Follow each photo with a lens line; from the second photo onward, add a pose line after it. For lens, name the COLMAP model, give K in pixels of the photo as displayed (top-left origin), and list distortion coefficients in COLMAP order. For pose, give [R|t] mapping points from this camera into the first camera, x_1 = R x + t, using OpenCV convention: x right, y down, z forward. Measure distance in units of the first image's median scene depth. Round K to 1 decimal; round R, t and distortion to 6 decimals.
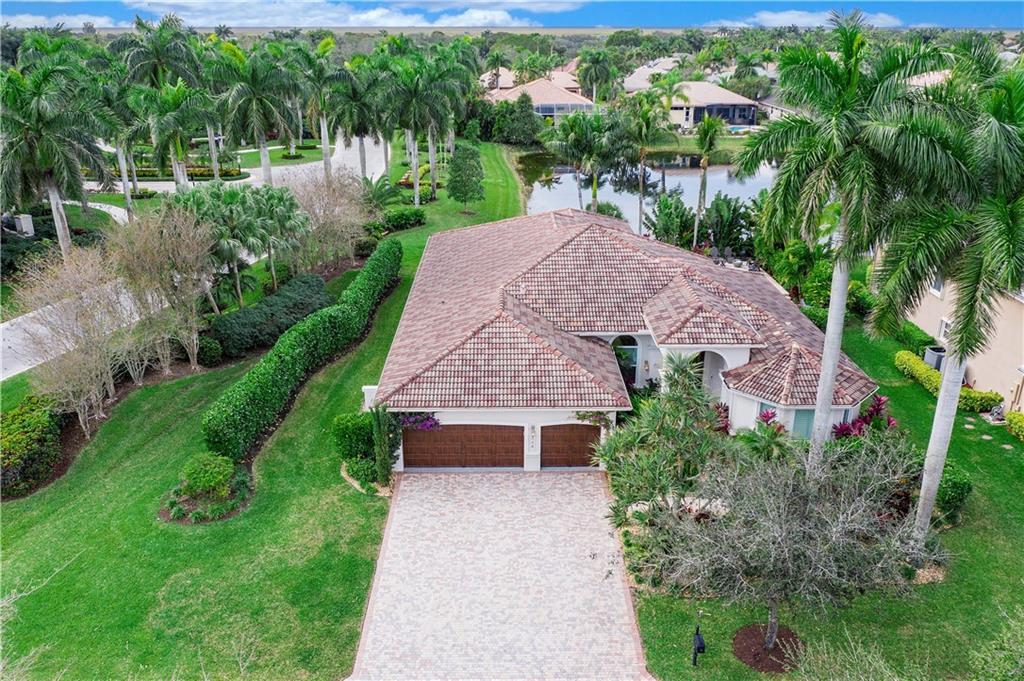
lens RADIAL K [[807.0, 0, 515.3], [0, 807.0, 341.2], [0, 0, 1]] dist [-0.019046, 0.004343]
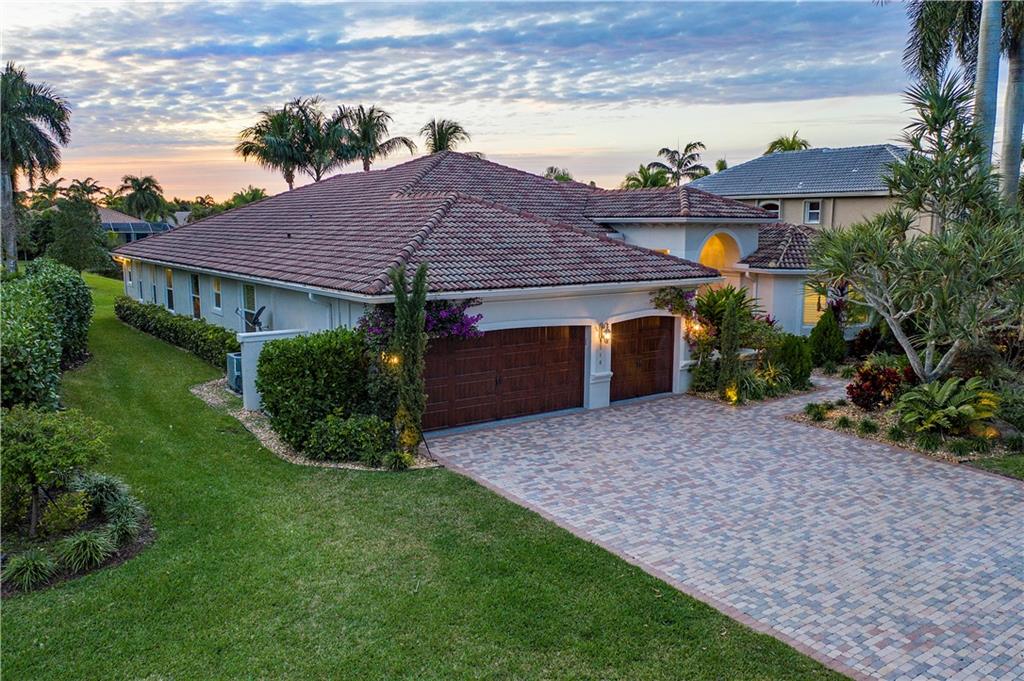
lens RADIAL K [[807.0, 0, 515.3], [0, 807.0, 341.2], [0, 0, 1]] dist [-0.019046, 0.004343]
pose [[0.819400, -0.081729, 0.567365, -0.364763], [0.208741, 0.964367, -0.162551, 0.196597], [-0.533863, 0.251627, 0.807263, 0.536747]]
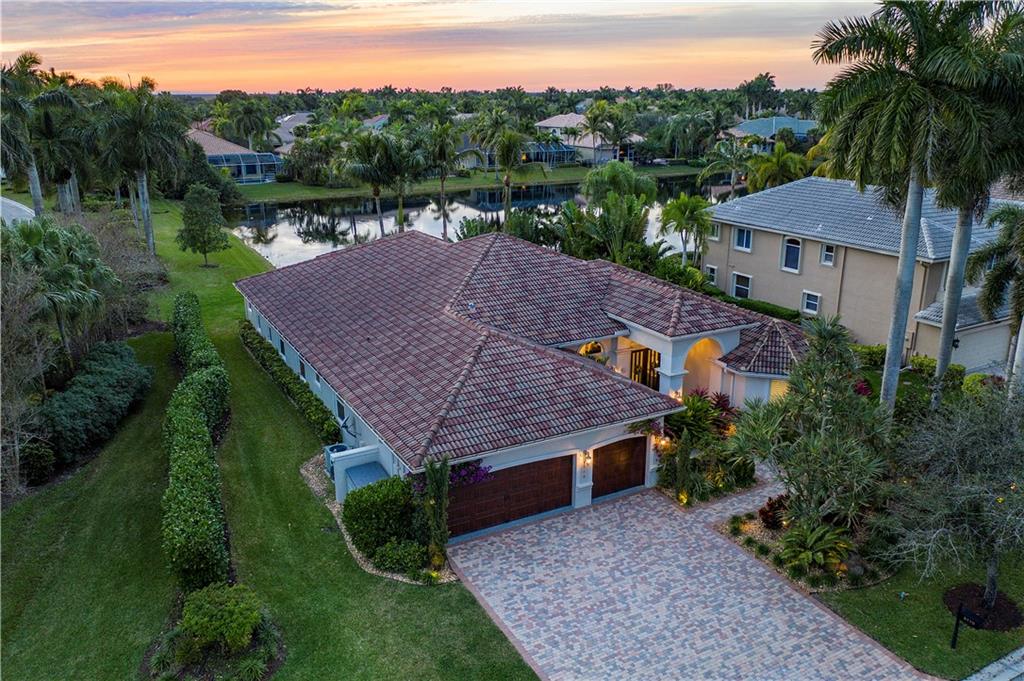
lens RADIAL K [[807.0, 0, 515.3], [0, 807.0, 341.2], [0, 0, 1]] dist [-0.019046, 0.004343]
pose [[0.882509, -0.140931, 0.448684, -0.390615], [0.174562, 0.984050, -0.034255, 0.008543], [-0.436700, 0.108553, 0.893034, 0.266078]]
